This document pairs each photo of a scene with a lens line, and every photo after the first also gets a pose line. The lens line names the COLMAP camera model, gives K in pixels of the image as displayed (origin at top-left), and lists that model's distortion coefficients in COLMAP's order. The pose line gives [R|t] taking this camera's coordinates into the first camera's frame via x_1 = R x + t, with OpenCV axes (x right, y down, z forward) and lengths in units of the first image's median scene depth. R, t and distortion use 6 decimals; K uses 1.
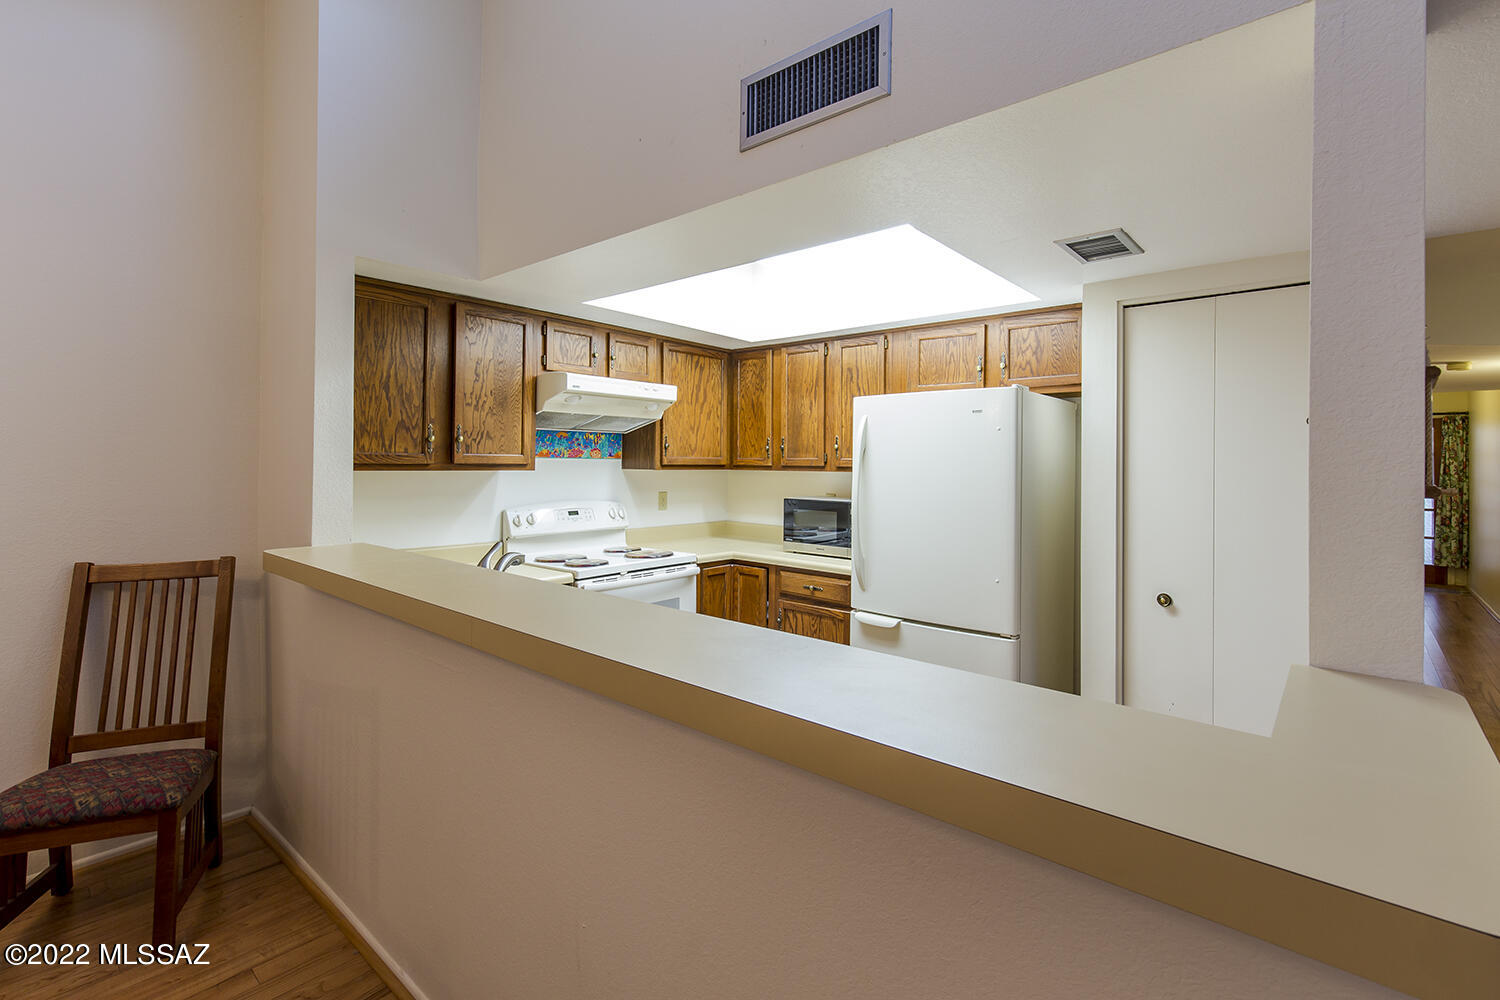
lens RADIAL K [[682.4, 0, 749.6], [0, 682.4, 451.6], [0, 0, 1]] dist [0.004460, -0.000615]
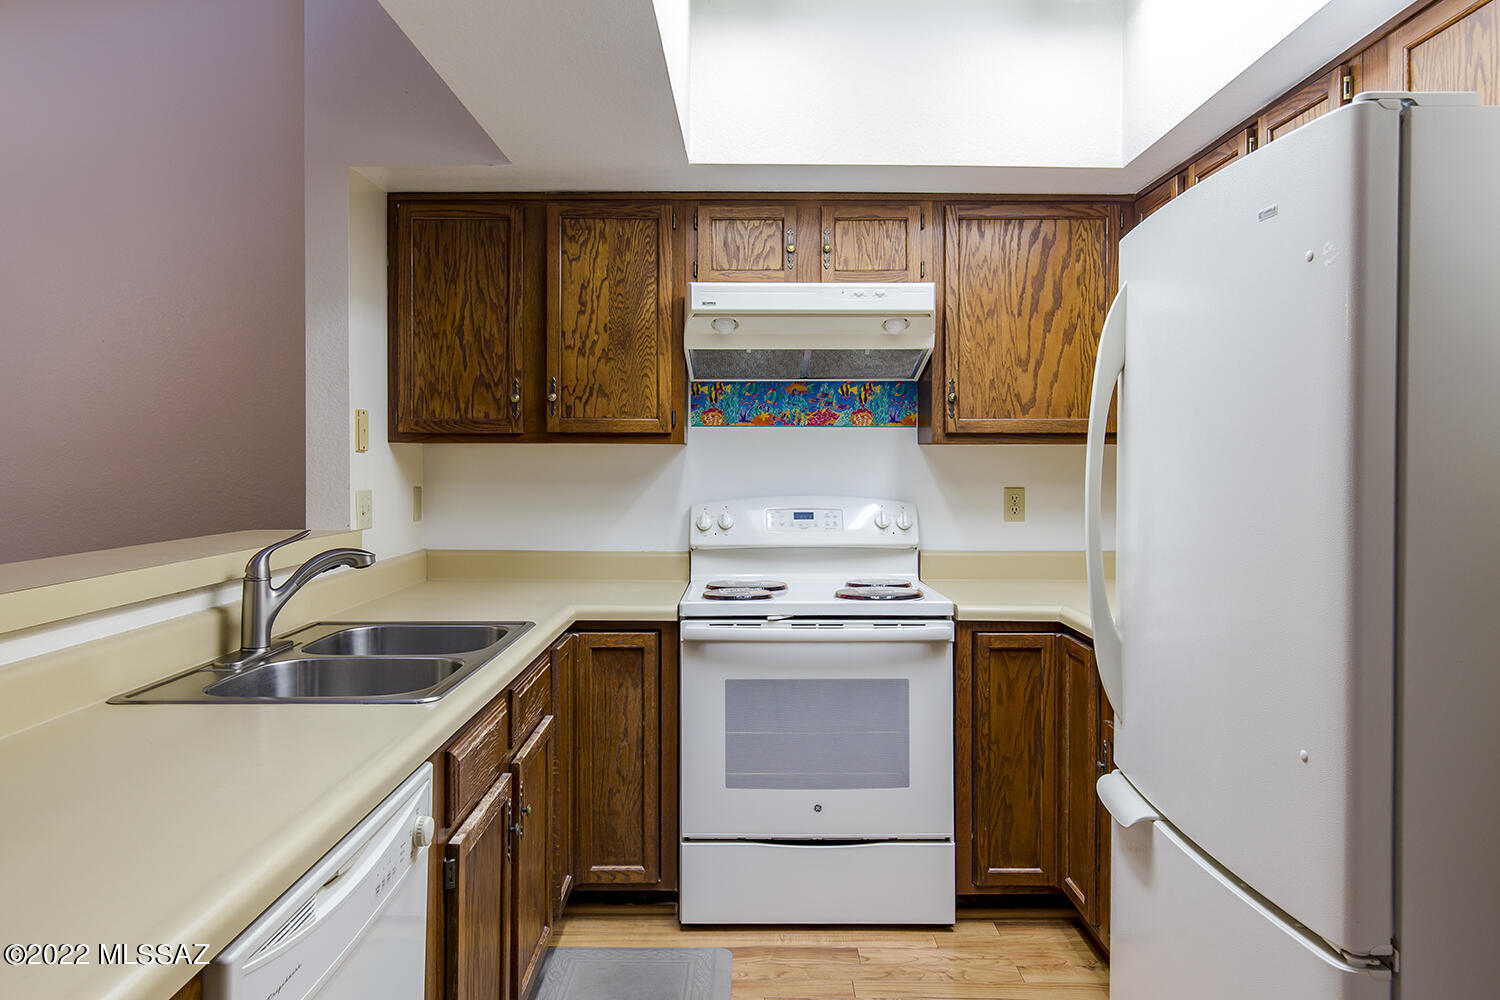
lens RADIAL K [[1016.5, 0, 748.3], [0, 1016.5, 459.2], [0, 0, 1]] dist [0.010437, -0.000364]
pose [[0.652858, -0.009180, -0.757425, 0.428877], [0.017252, 0.999847, 0.002752, 0.039453], [0.757284, -0.014864, 0.652916, 0.402933]]
